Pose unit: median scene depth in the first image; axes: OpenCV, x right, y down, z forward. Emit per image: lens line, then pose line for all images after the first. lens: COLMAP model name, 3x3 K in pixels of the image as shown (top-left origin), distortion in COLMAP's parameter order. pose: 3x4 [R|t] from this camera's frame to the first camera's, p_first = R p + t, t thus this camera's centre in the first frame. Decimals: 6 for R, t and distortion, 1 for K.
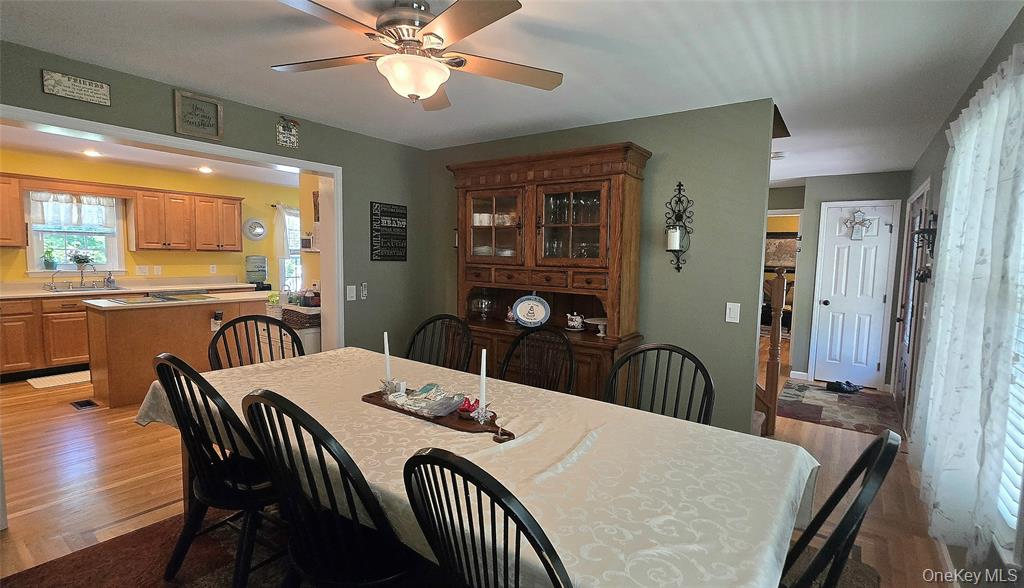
lens RADIAL K [[458.0, 0, 533.0], [0, 458.0, 293.8], [0, 0, 1]] dist [-0.001534, -0.000049]
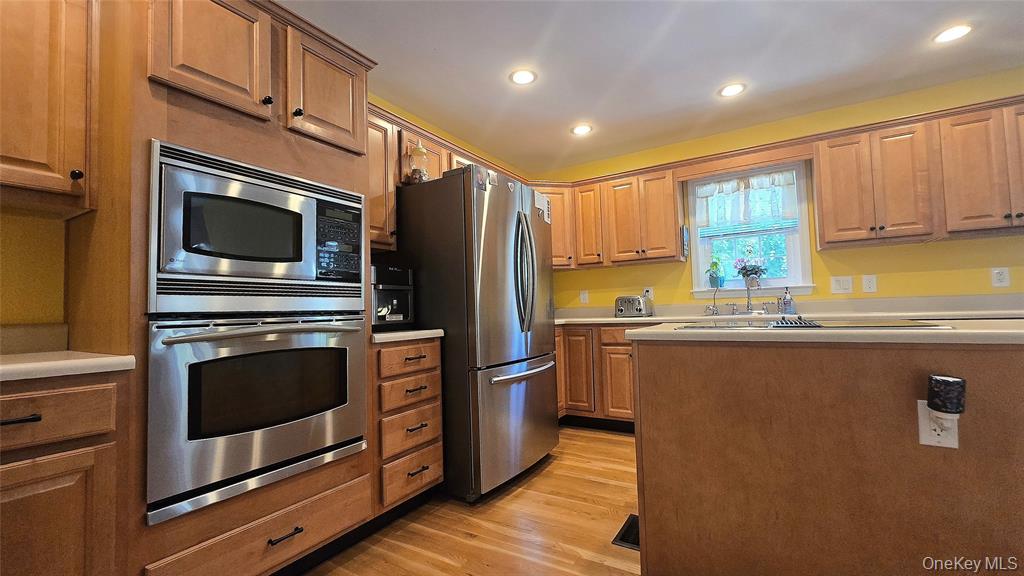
lens RADIAL K [[429.3, 0, 512.0], [0, 429.3, 288.0], [0, 0, 1]] dist [-0.002403, -0.000091]
pose [[0.053831, -0.074769, -0.995747, -0.396520], [-0.055032, 0.995455, -0.077722, 0.018238], [0.997032, 0.058981, 0.049471, 0.644540]]
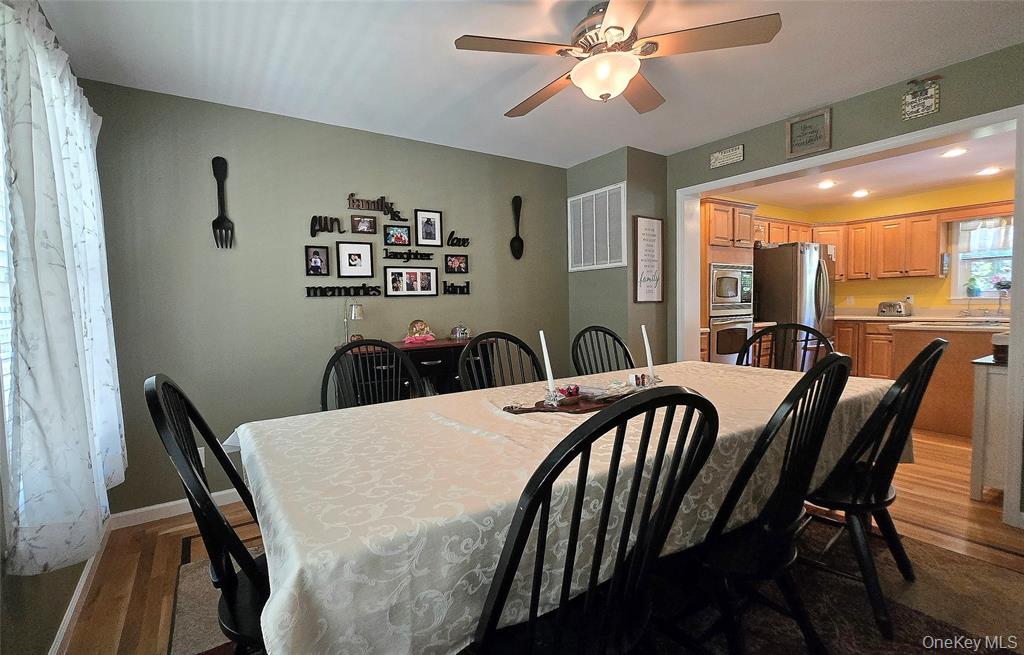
lens RADIAL K [[455.1, 0, 492.7], [0, 455.1, 325.4], [0, 0, 1]] dist [0.001297, 0.000688]
pose [[-0.375410, 0.033441, -0.926255, 0.279382], [-0.065491, 0.995894, 0.062498, 0.016529], [0.924542, 0.084124, -0.371679, 0.400878]]
